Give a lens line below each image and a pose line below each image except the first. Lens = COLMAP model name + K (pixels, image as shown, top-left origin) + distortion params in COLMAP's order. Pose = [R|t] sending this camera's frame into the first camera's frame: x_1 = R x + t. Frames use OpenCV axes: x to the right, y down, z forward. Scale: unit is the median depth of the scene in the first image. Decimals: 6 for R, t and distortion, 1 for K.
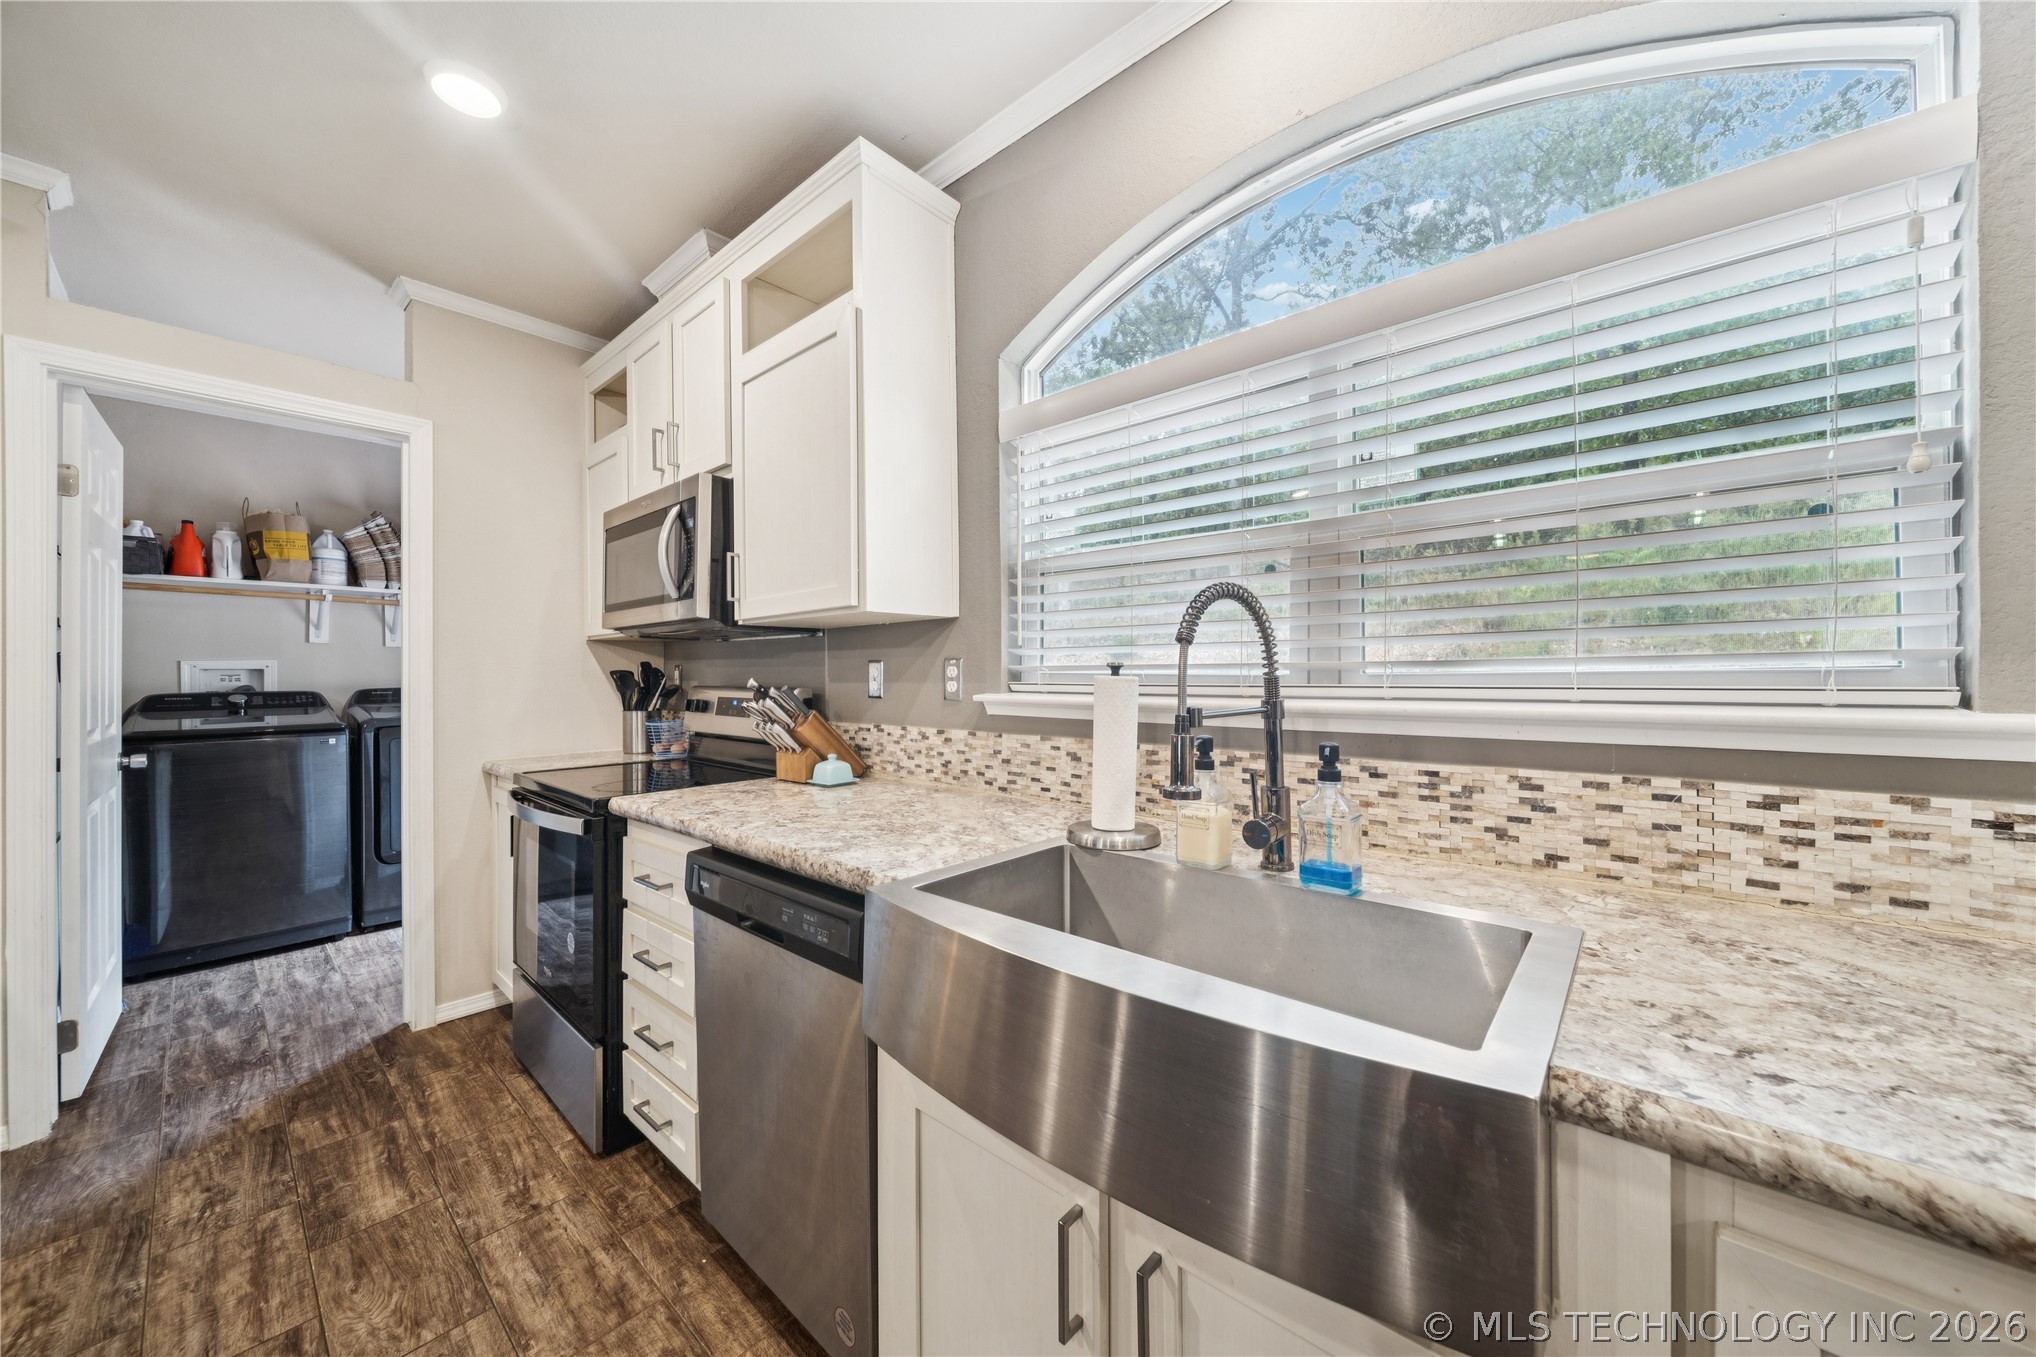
lens RADIAL K [[722.3, 0, 1016.5], [0, 722.3, 669.6], [0, 0, 1]] dist [-0.000064, -0.001487]
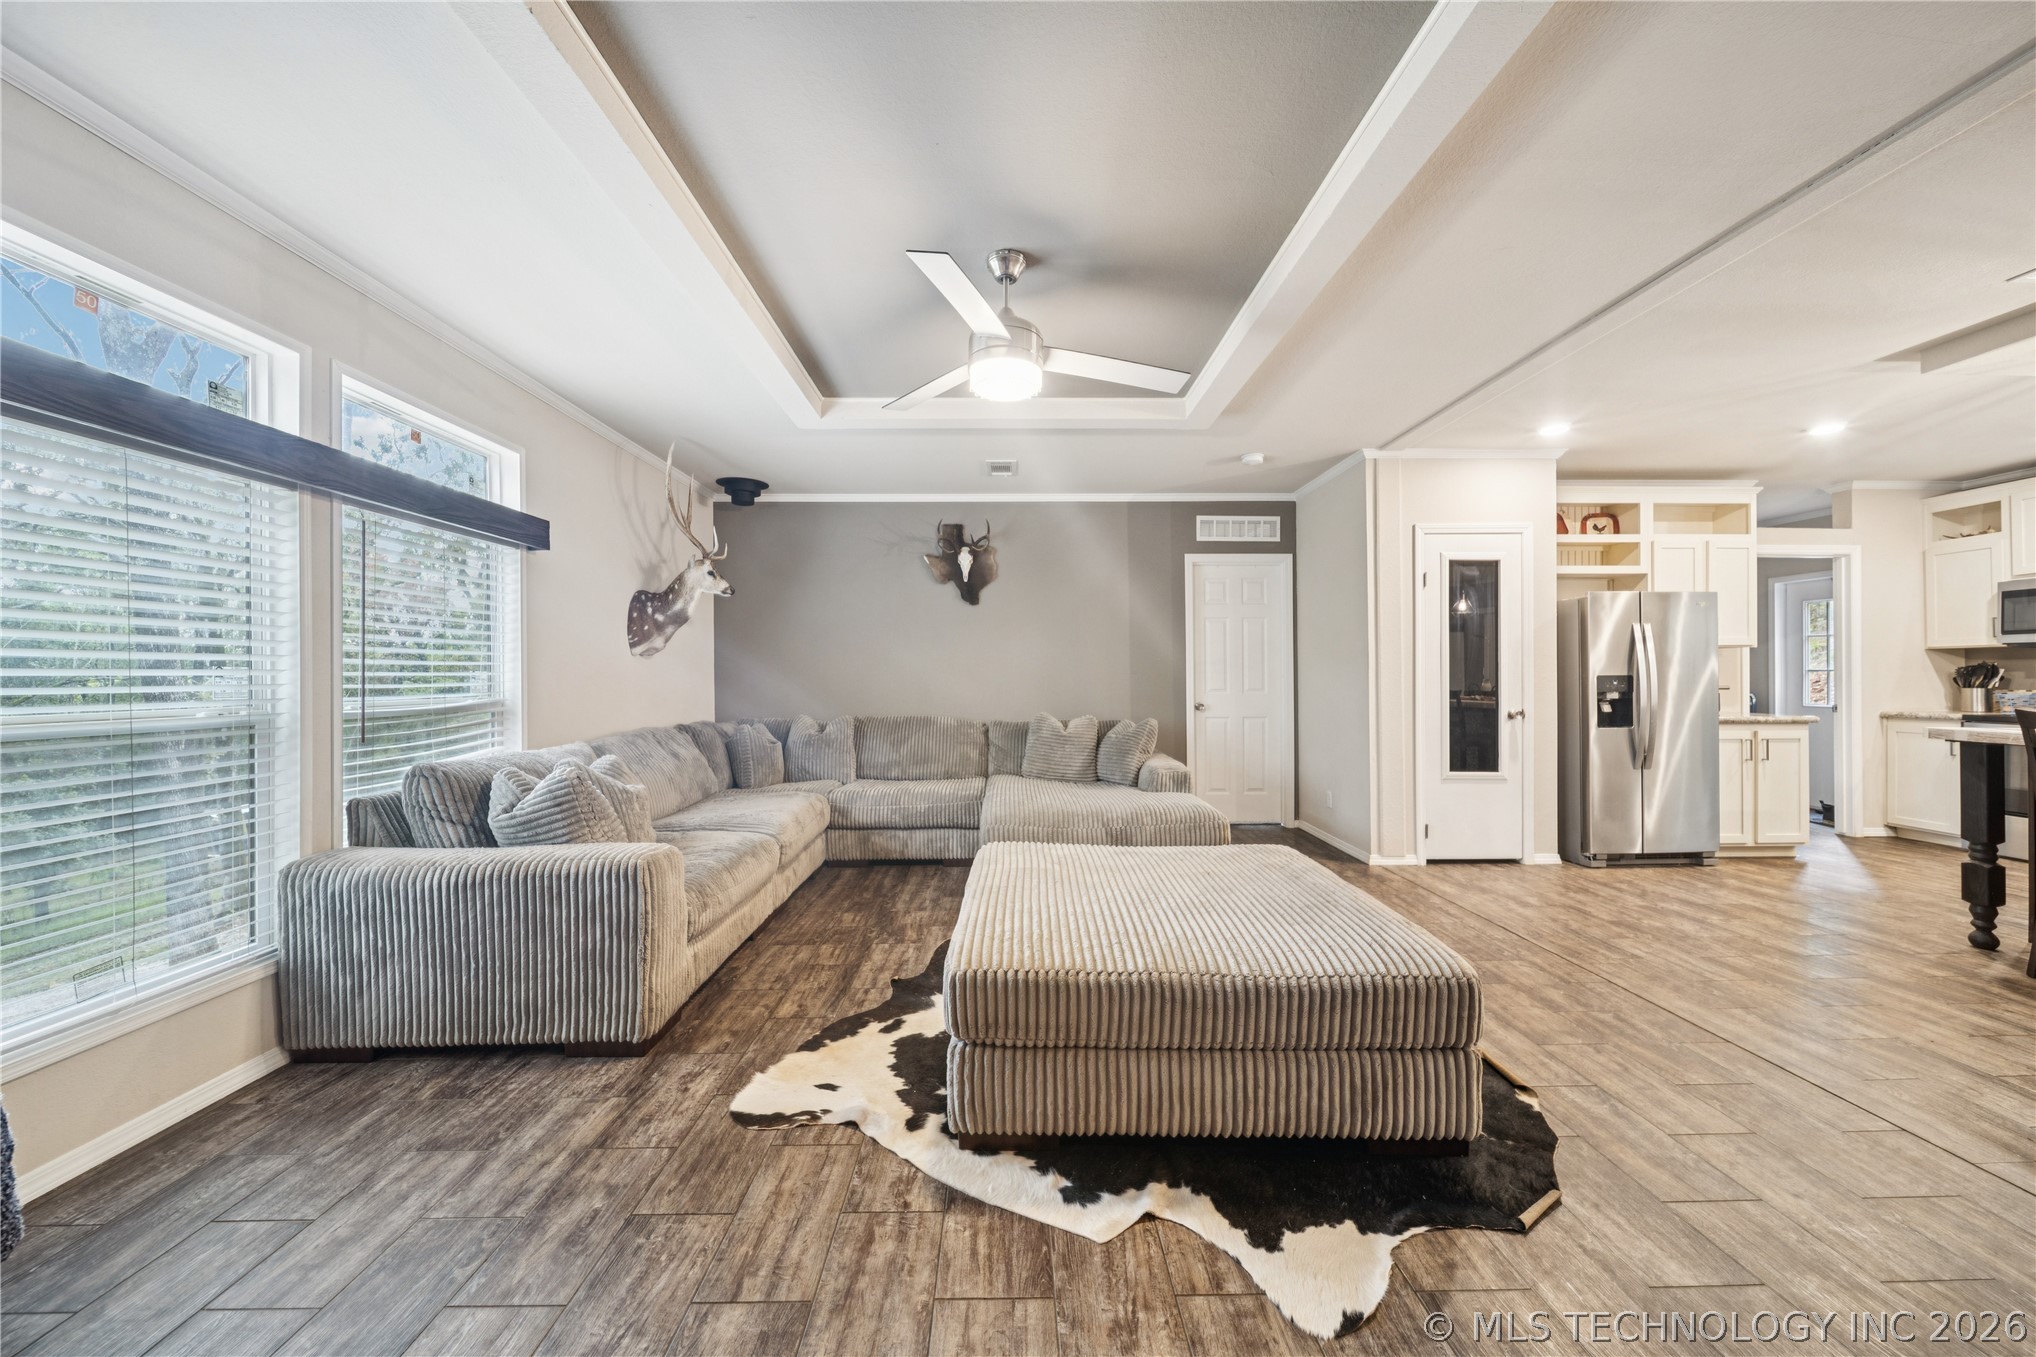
lens RADIAL K [[719.6, 0, 1013.8], [0, 719.6, 673.6], [0, 0, 1]] dist [0.000633, -0.001536]
pose [[0.674599, 0.003513, -0.738176, -1.254625], [-0.002467, 0.999994, 0.002504, 0.035473], [0.738180, 0.000132, 0.674604, -2.964990]]
